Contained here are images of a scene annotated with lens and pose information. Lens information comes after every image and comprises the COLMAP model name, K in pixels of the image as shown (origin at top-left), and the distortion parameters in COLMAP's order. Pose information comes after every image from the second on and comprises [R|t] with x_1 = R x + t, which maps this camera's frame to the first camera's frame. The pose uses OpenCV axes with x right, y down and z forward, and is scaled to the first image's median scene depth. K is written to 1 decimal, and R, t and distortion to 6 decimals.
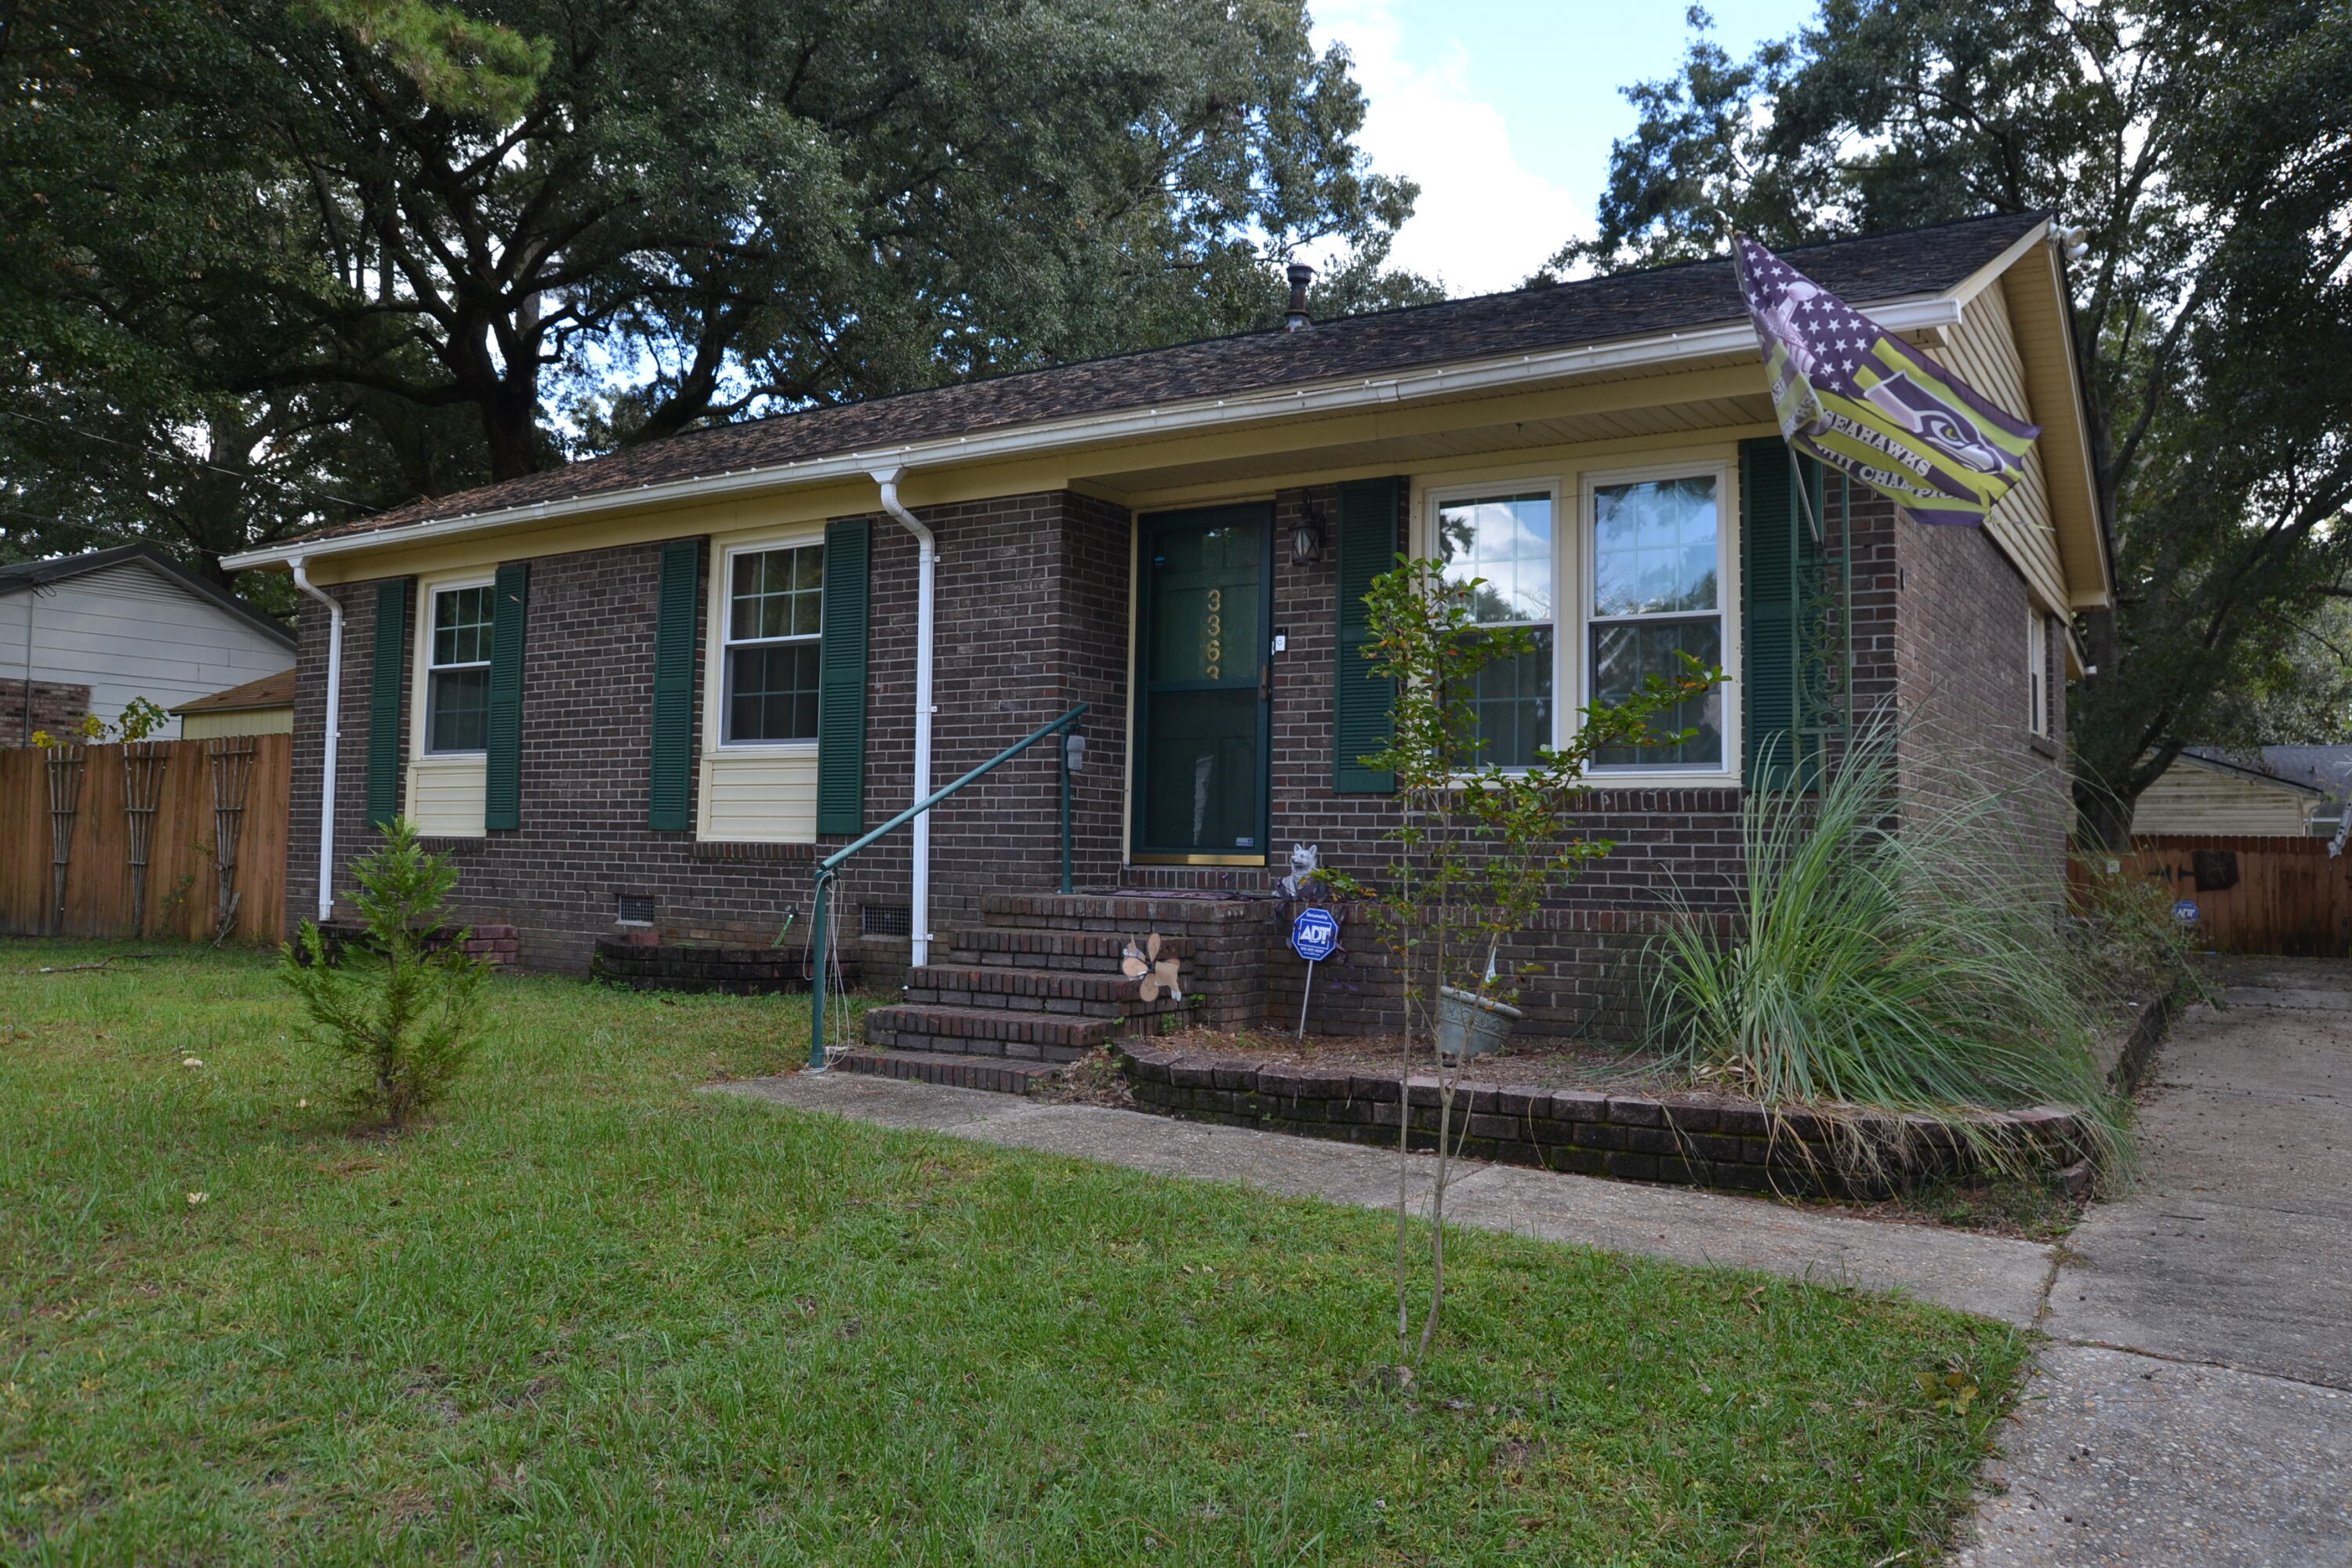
lens RADIAL K [[1739.4, 0, 1204.3], [0, 1739.4, 758.4], [0, 0, 1]] dist [-0.133073, 0.122631]
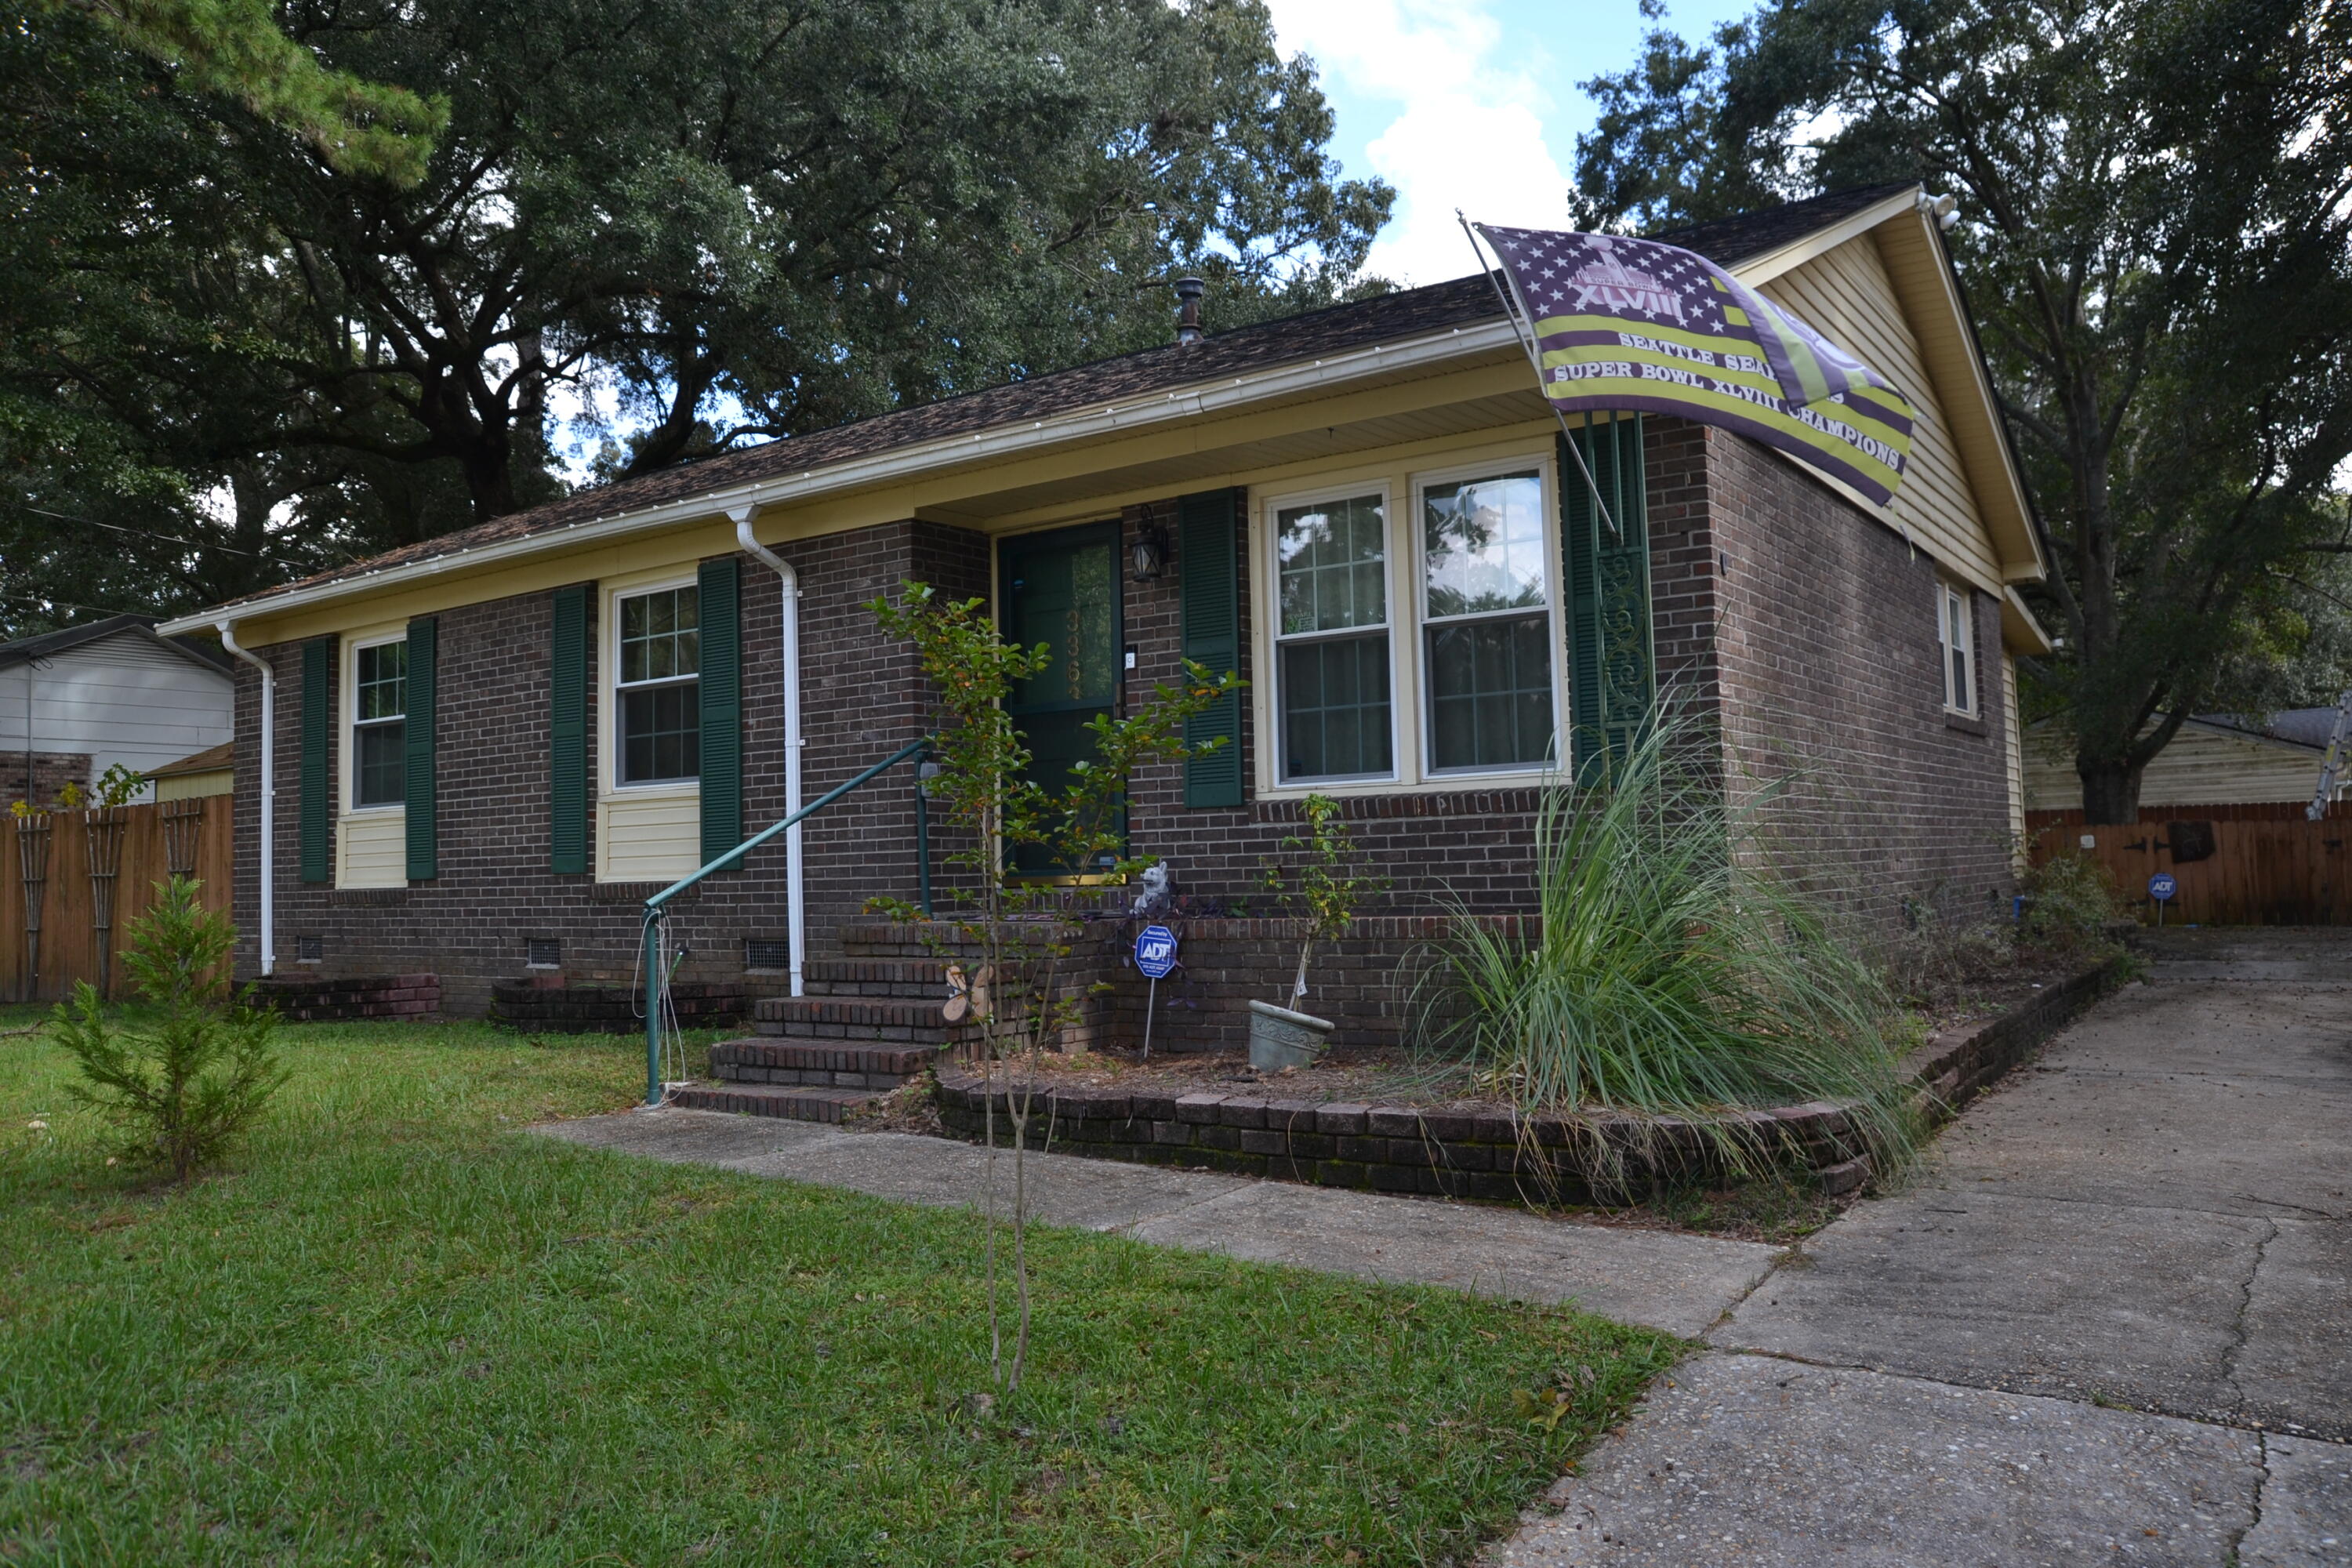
lens RADIAL K [[1739.4, 0, 1204.3], [0, 1739.4, 758.4], [0, 0, 1]] dist [-0.133073, 0.122631]
pose [[0.998299, -0.047012, -0.034494, 0.113153], [0.046724, 0.998866, -0.009114, 0.000856], [0.034884, 0.007487, 0.999363, 0.004615]]
